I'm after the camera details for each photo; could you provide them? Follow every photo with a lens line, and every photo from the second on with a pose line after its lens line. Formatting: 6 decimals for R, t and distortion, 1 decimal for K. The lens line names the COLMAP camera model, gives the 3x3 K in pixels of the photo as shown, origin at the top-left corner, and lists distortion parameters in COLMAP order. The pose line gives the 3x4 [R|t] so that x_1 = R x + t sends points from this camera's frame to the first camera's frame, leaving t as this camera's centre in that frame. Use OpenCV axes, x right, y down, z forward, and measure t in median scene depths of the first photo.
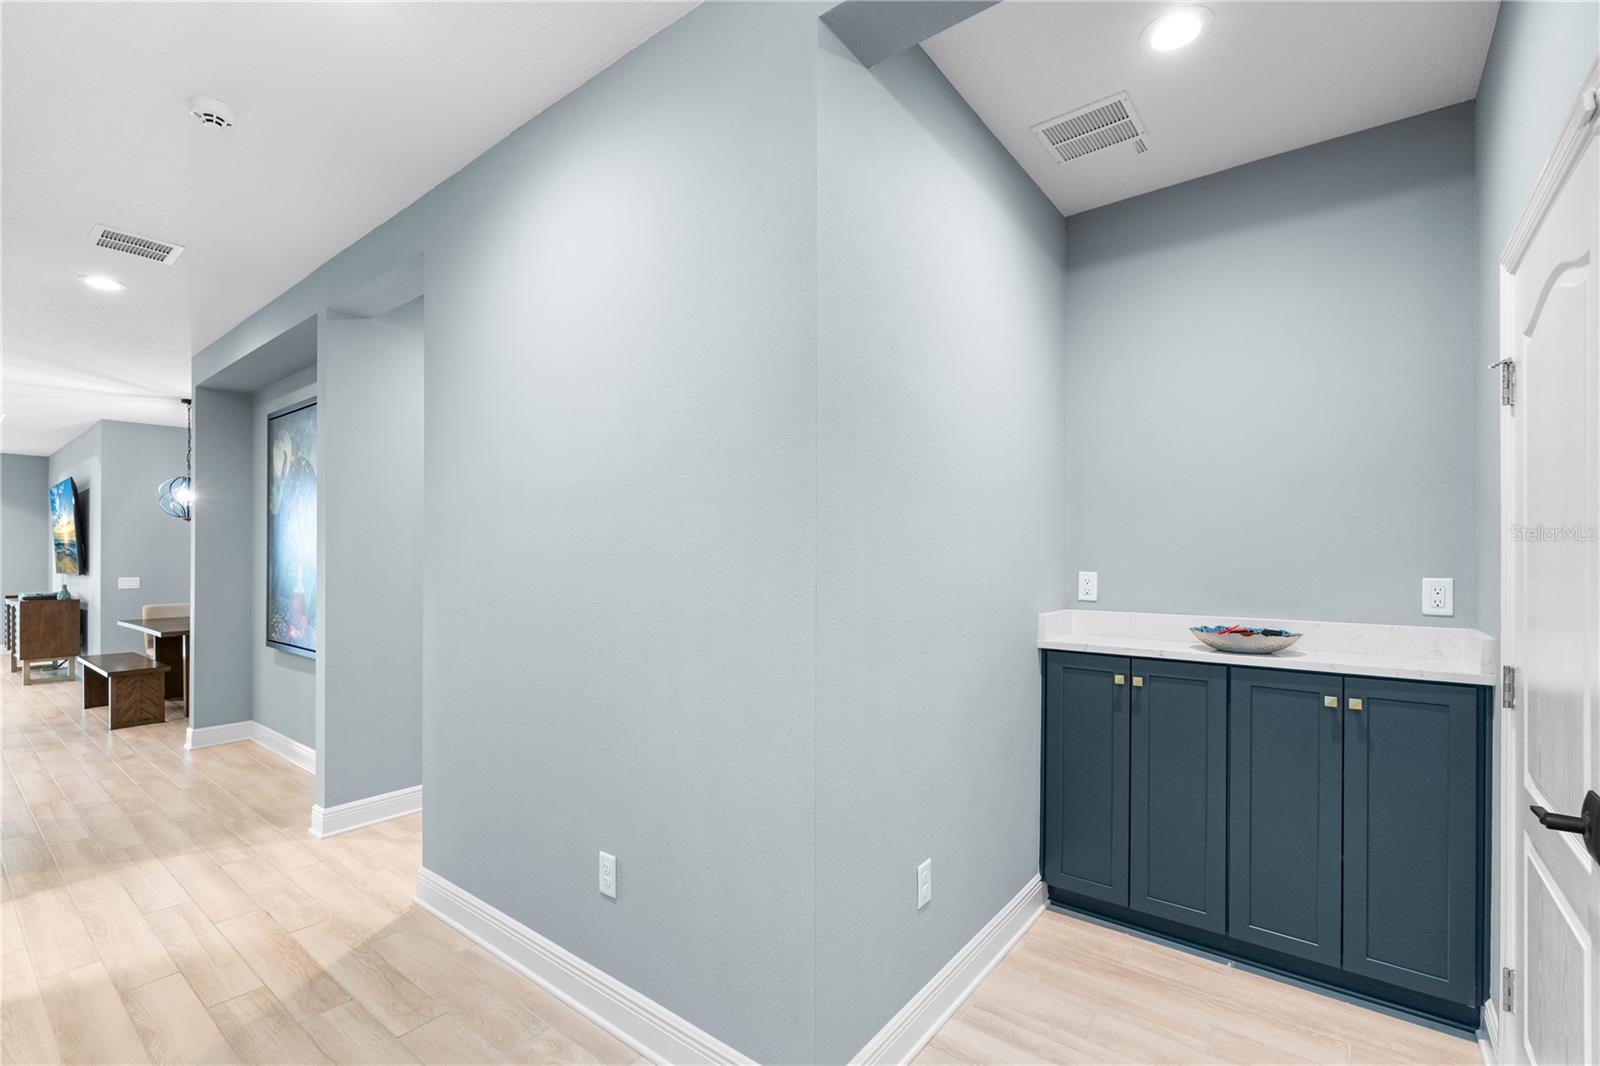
lens RADIAL K [[702.9, 0, 795.3], [0, 702.9, 536.9], [0, 0, 1]] dist [-0.000790, -0.000544]
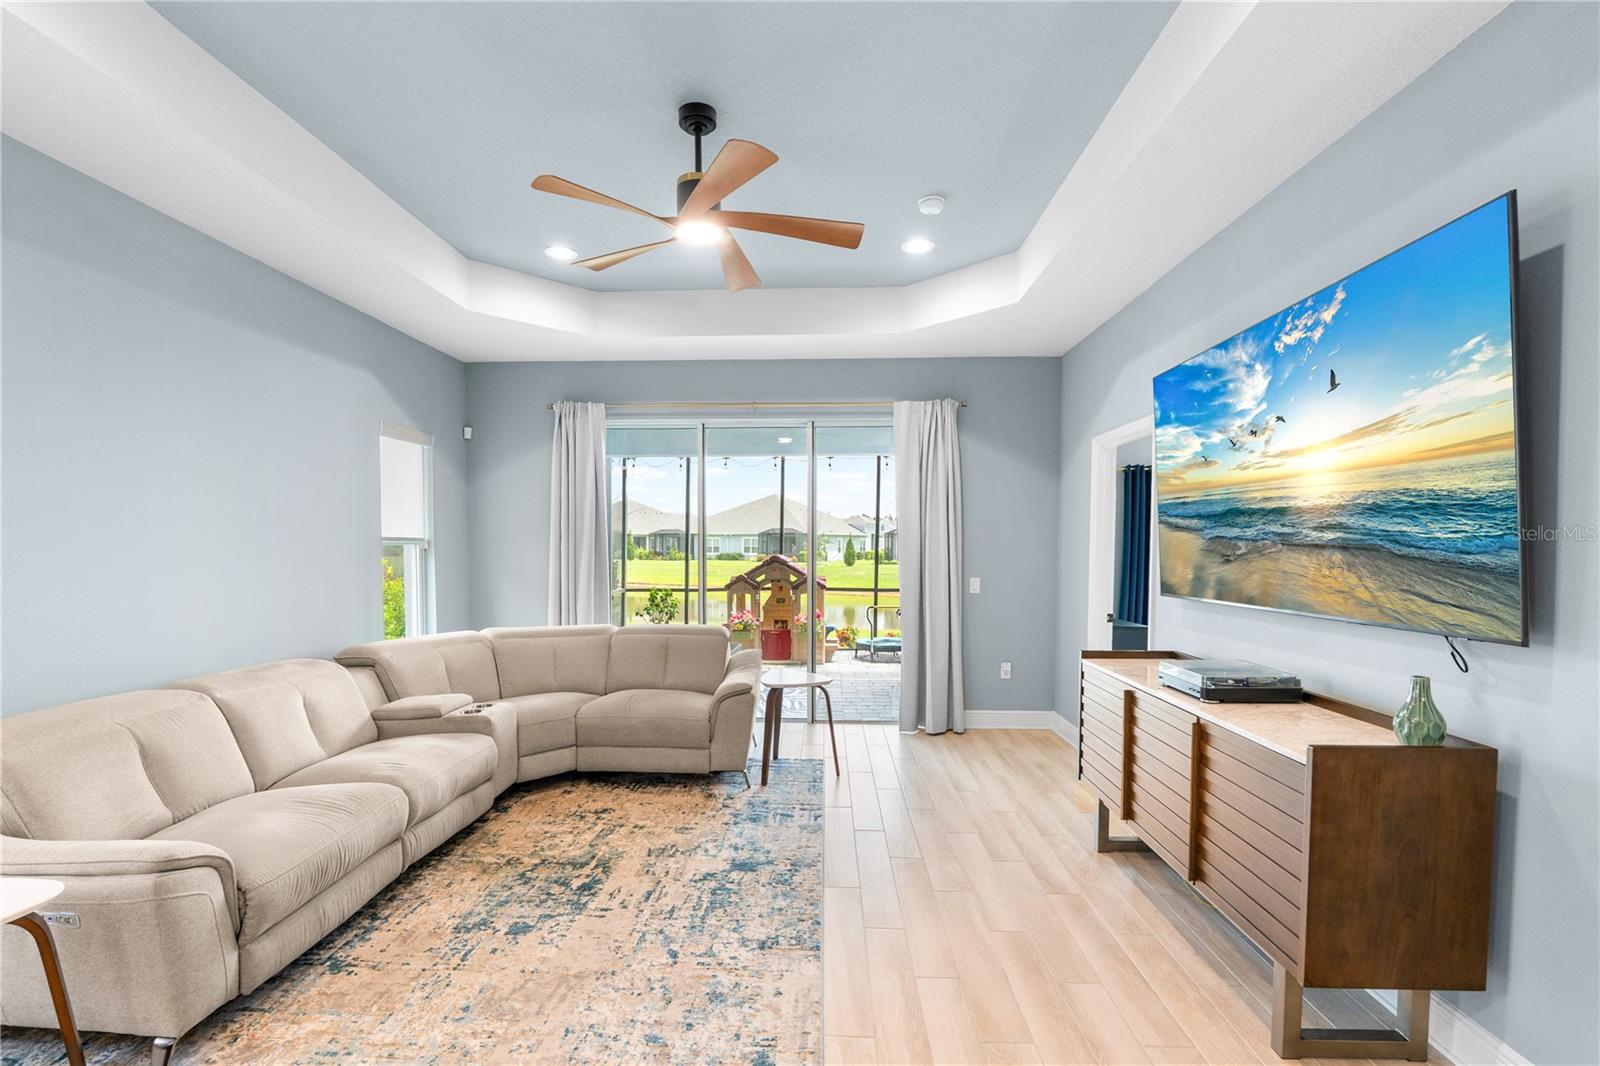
lens RADIAL K [[729.6, 0, 798.4], [0, 729.6, 570.3], [0, 0, 1]] dist [-0.003849, -0.000601]
pose [[0.591343, 0.032170, -0.805778, -0.977925], [0.010665, 0.998805, 0.047704, 0.018558], [0.806350, -0.036803, 0.590293, 0.693078]]
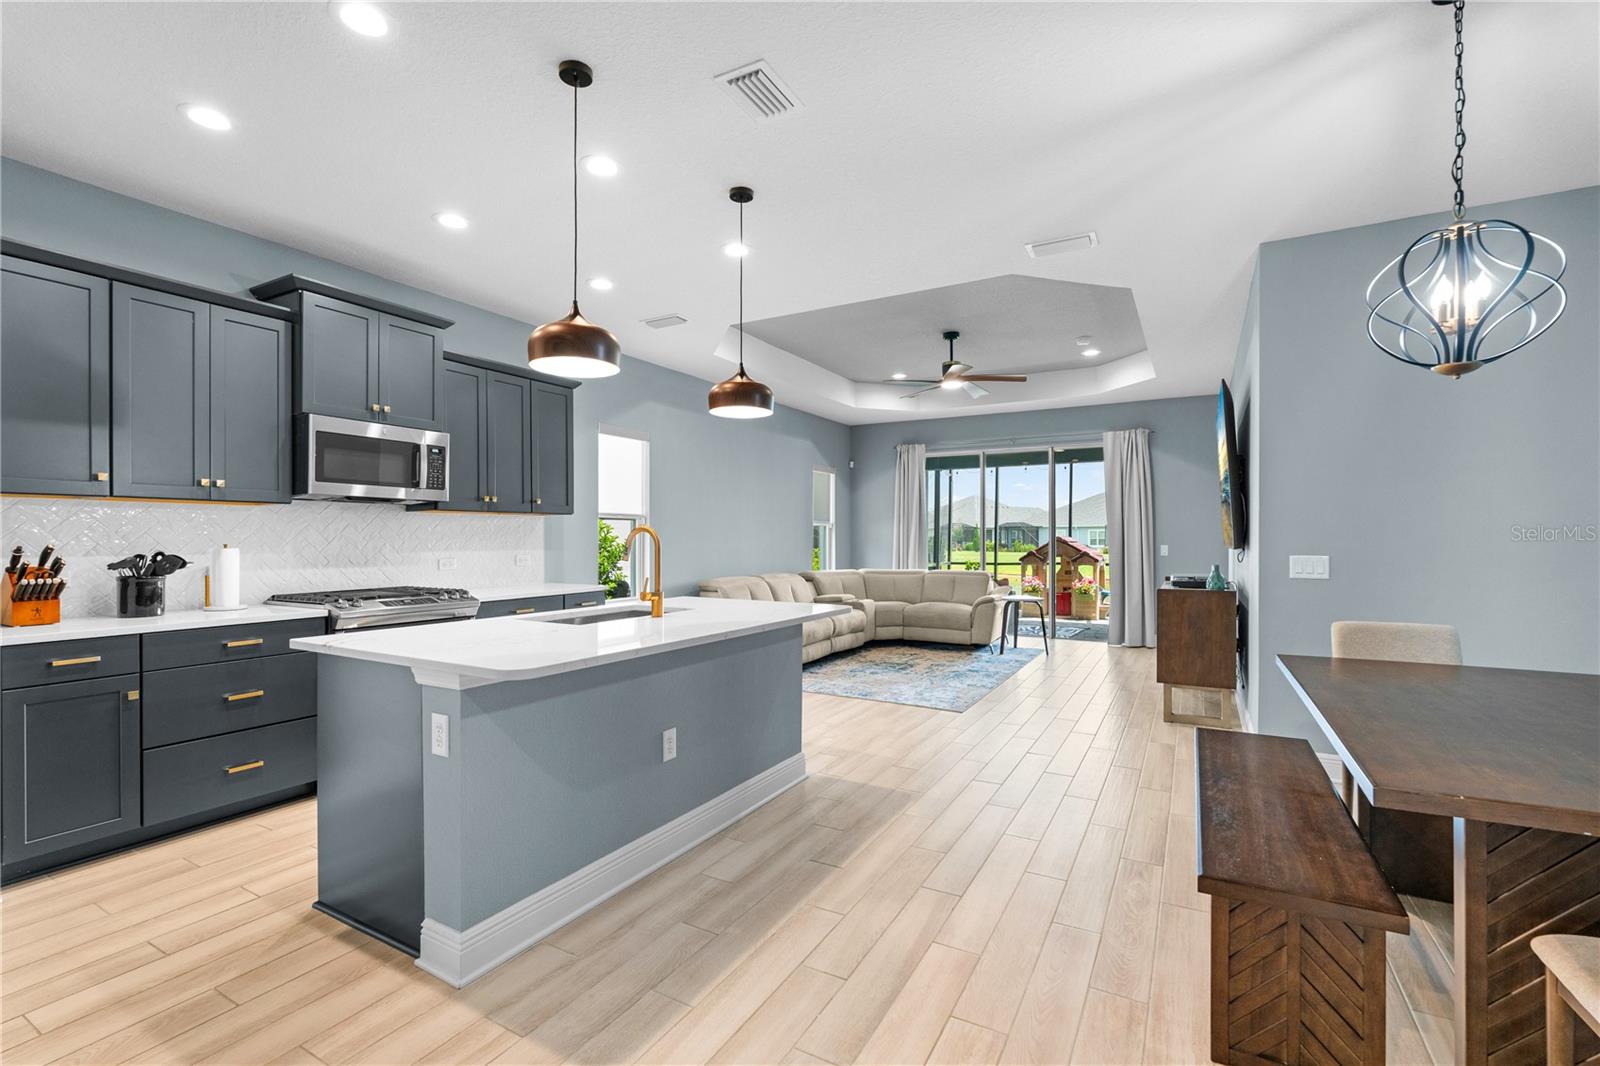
lens RADIAL K [[708.7, 0, 798.8], [0, 708.7, 544.5], [0, 0, 1]] dist [-0.000833, 0.000121]
pose [[0.154699, 0.013262, -0.987873, -0.512125], [0.014401, 0.999773, 0.015677, 0.036680], [0.987857, -0.016652, 0.154473, 0.566904]]
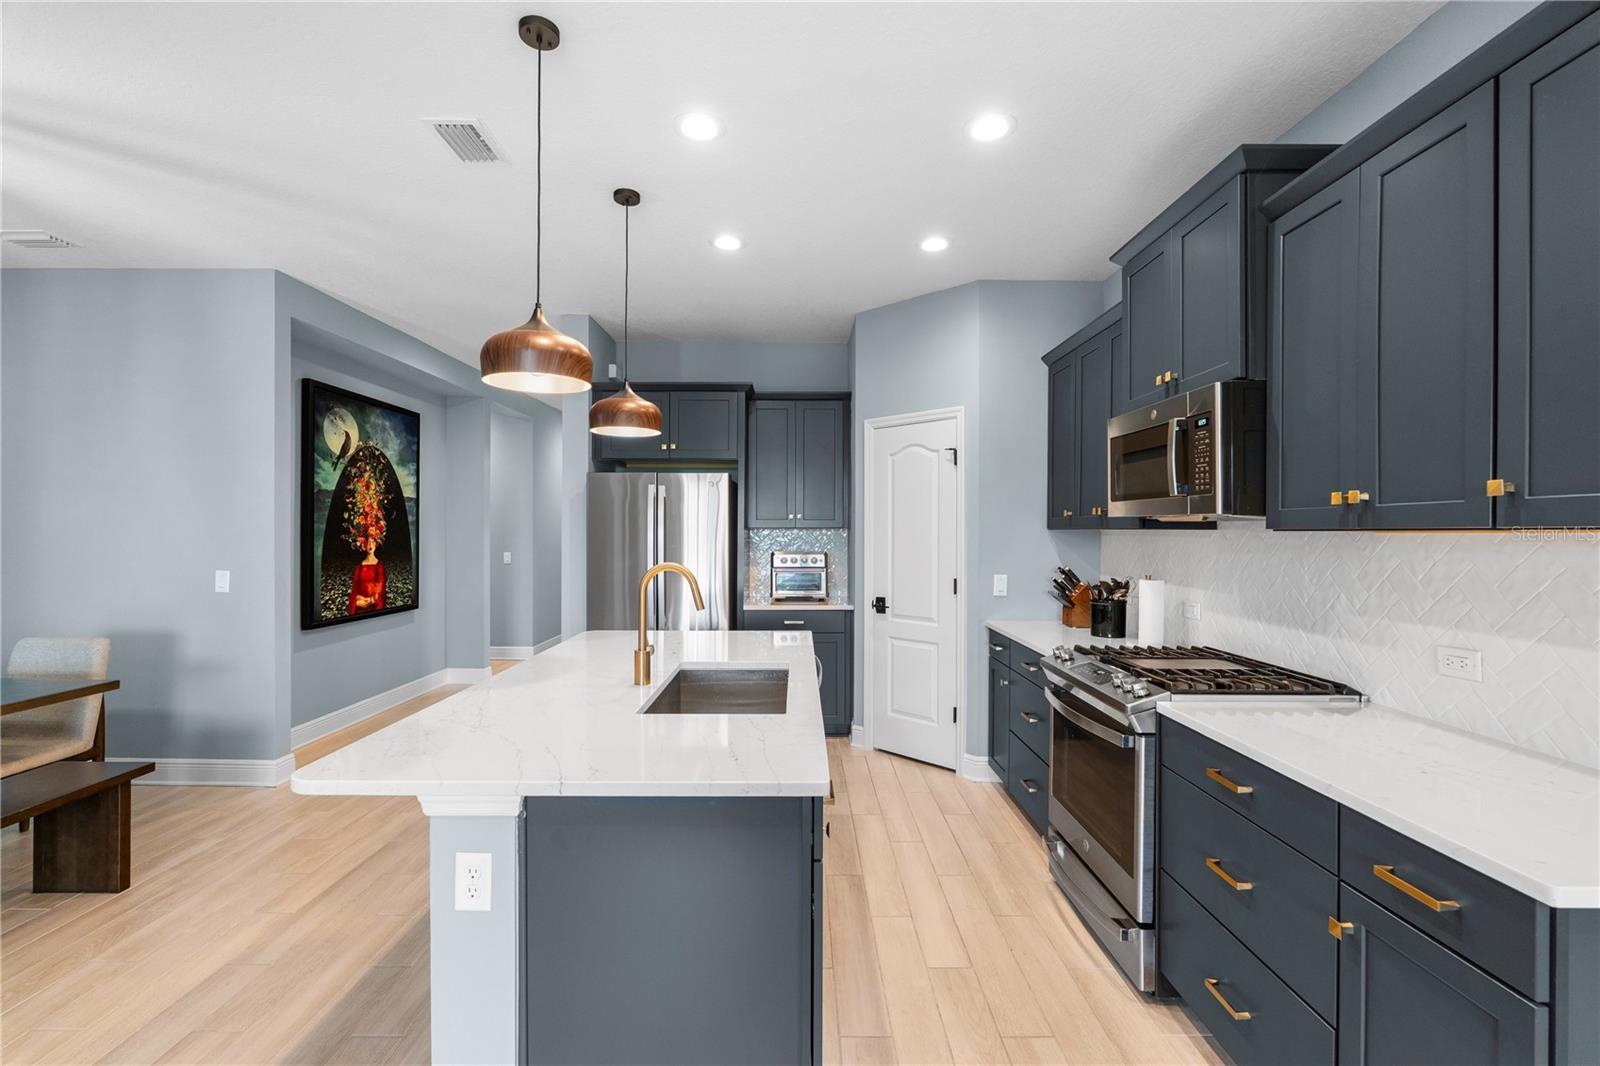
lens RADIAL K [[703.9, 0, 799.4], [0, 703.9, 531.2], [0, 0, 1]] dist [-0.003058, 0.000029]
pose [[-0.622812, -0.000616, 0.782371, -1.200139], [-0.012781, 0.999874, -0.009387, 0.019552], [-0.782267, -0.015846, -0.622742, 0.684835]]
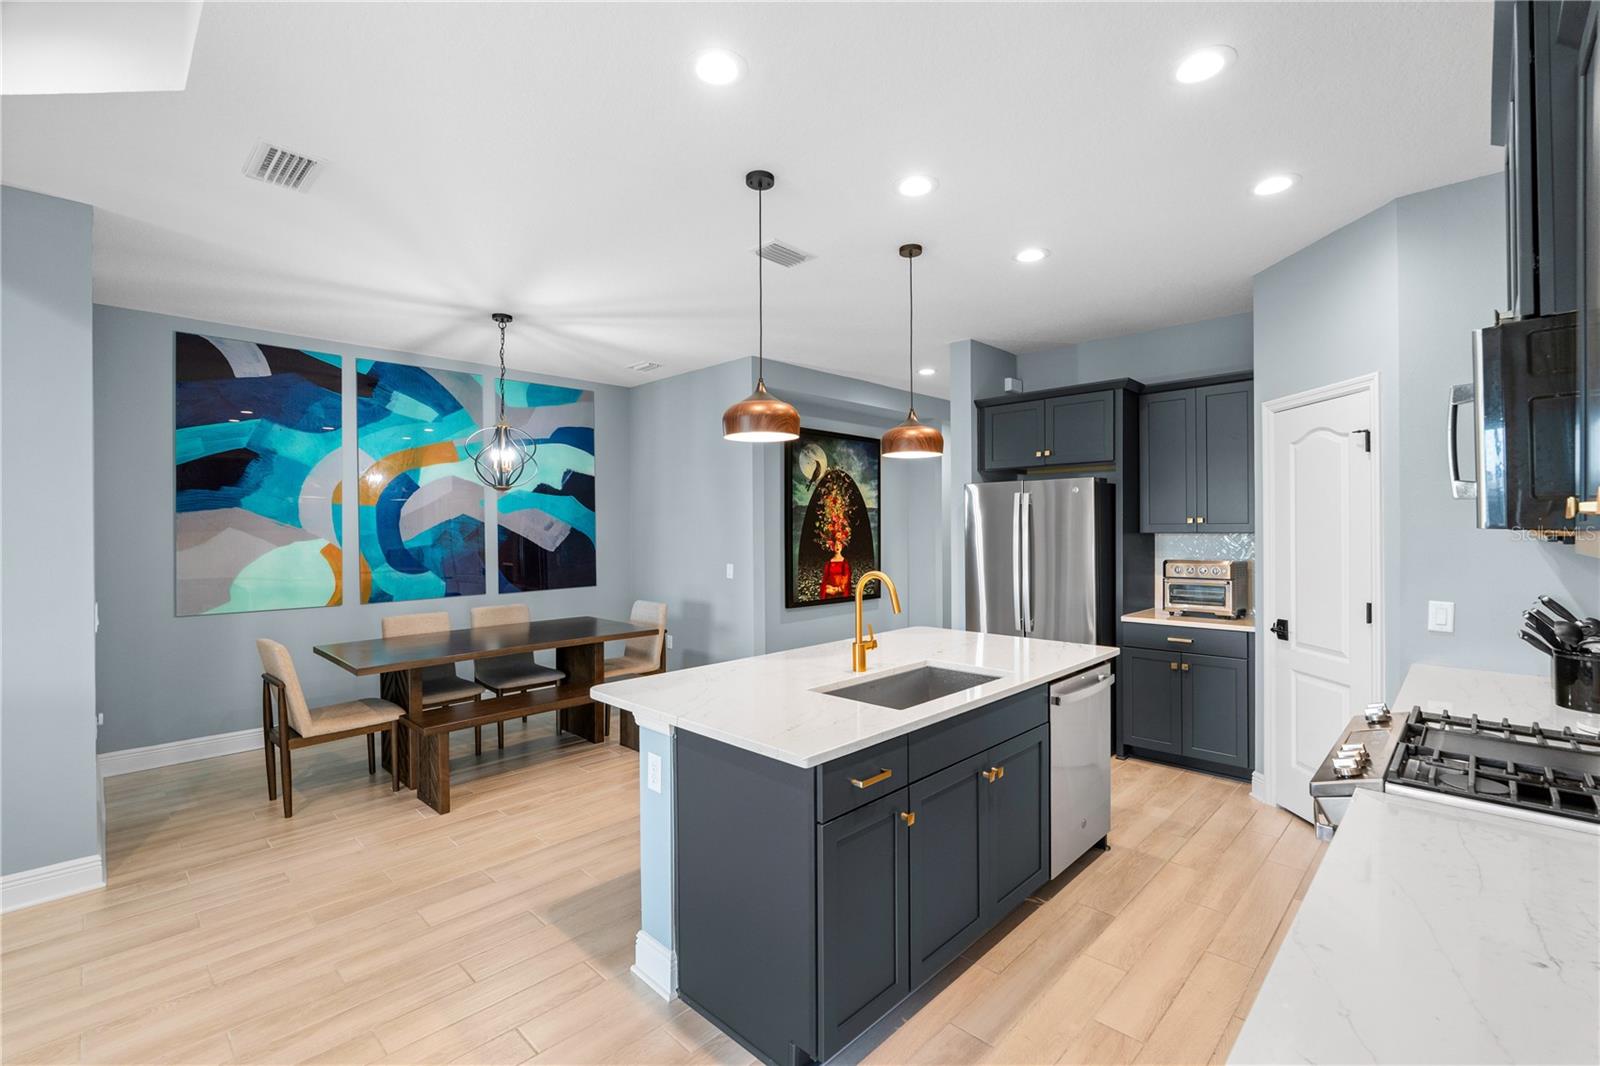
lens RADIAL K [[701.4, 0, 799.2], [0, 701.4, 527.7], [0, 0, 1]] dist [-0.002008, -0.000129]
pose [[0.105082, 0.001369, 0.994463, -1.286611], [-0.008691, 0.999962, -0.000458, 0.009255], [-0.994426, -0.008594, 0.105090, 0.541987]]
